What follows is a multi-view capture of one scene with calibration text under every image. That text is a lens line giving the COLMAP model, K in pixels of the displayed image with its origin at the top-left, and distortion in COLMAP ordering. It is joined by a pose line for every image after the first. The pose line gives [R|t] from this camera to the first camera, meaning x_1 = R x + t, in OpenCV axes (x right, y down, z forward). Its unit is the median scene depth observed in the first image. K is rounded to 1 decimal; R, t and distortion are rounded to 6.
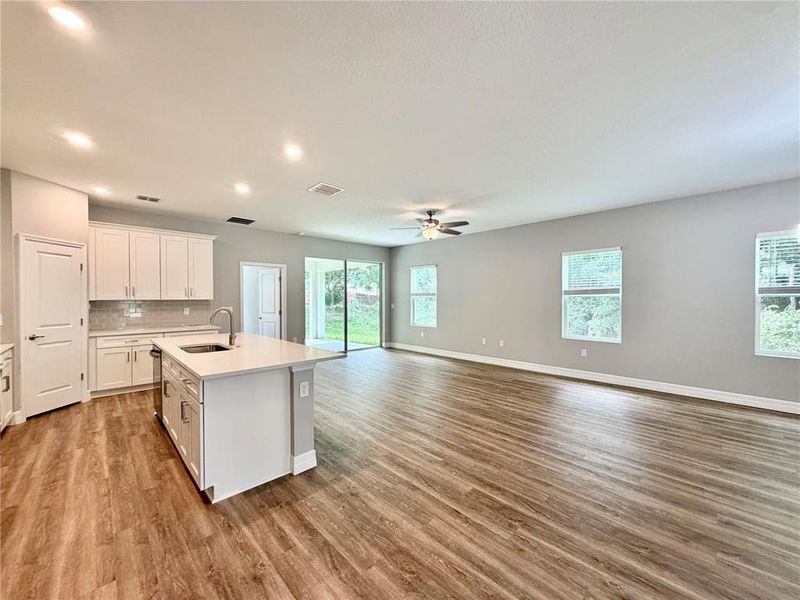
lens RADIAL K [[318.8, 0, 398.5], [0, 318.8, 300.7], [0, 0, 1]] dist [0.000086, 0.000100]
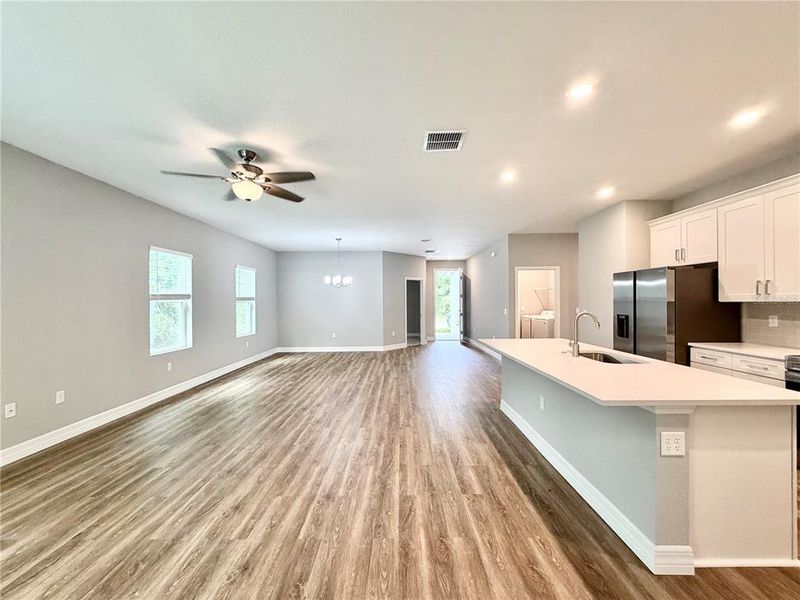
lens RADIAL K [[318.8, 0, 398.5], [0, 318.8, 300.7], [0, 0, 1]] dist [0.000086, 0.000100]
pose [[-0.715454, 0.009184, 0.698600, -0.530504], [0.014683, 0.999890, 0.001893, -0.010778], [-0.698506, 0.011612, -0.715510, 1.314077]]
